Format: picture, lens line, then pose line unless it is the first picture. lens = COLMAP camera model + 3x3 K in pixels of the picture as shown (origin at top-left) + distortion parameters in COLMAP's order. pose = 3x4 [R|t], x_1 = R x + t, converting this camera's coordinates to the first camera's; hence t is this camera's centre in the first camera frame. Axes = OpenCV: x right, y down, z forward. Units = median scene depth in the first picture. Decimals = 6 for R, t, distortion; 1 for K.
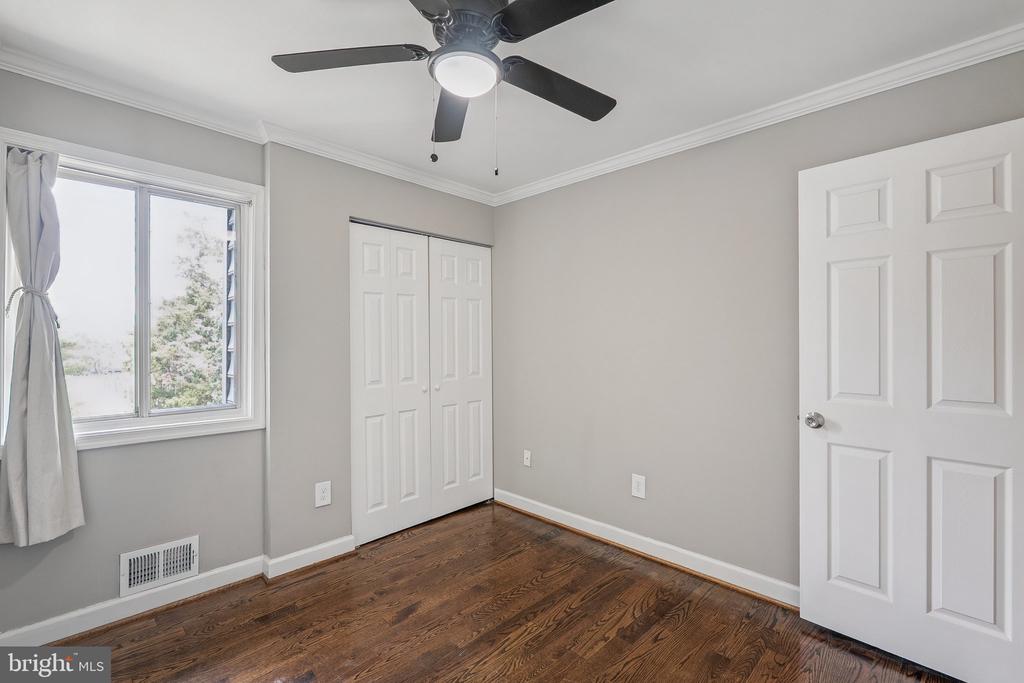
lens RADIAL K [[453.0, 0, 513.4], [0, 453.0, 338.2], [0, 0, 1]] dist [-0.011633, 0.003139]
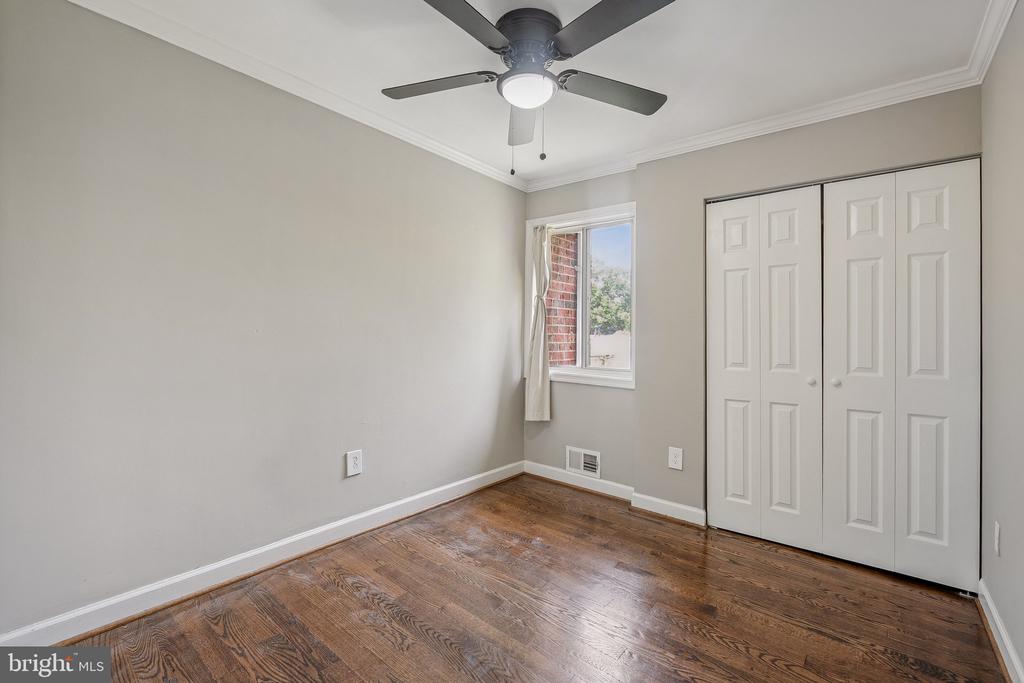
lens RADIAL K [[453.0, 0, 510.7], [0, 453.0, 332.4], [0, 0, 1]] dist [-0.011633, 0.003139]
pose [[0.078753, 0.000576, -0.996894, 0.704314], [-0.008217, 0.999966, -0.000071, 0.041527], [0.996860, 0.008197, 0.078755, 0.543862]]
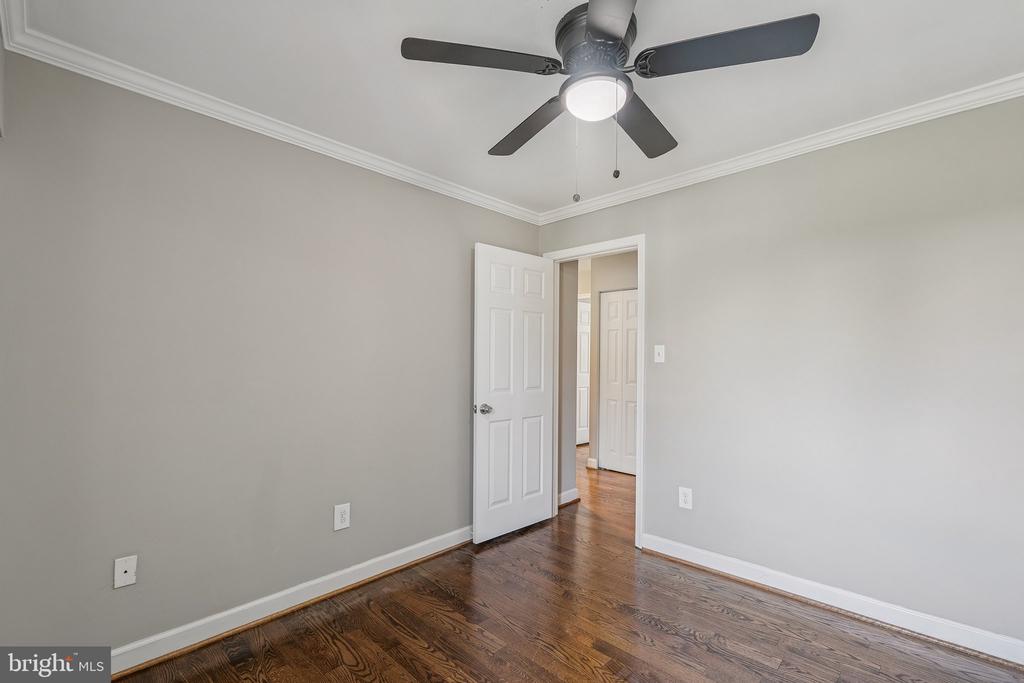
lens RADIAL K [[453.0, 0, 507.8], [0, 453.0, 355.0], [0, 0, 1]] dist [-0.011633, 0.003139]
pose [[-0.005703, 0.007236, 0.999958, -0.715377], [-0.008907, 0.999934, -0.007287, 0.007865], [-0.999944, -0.008948, -0.005638, 0.763183]]
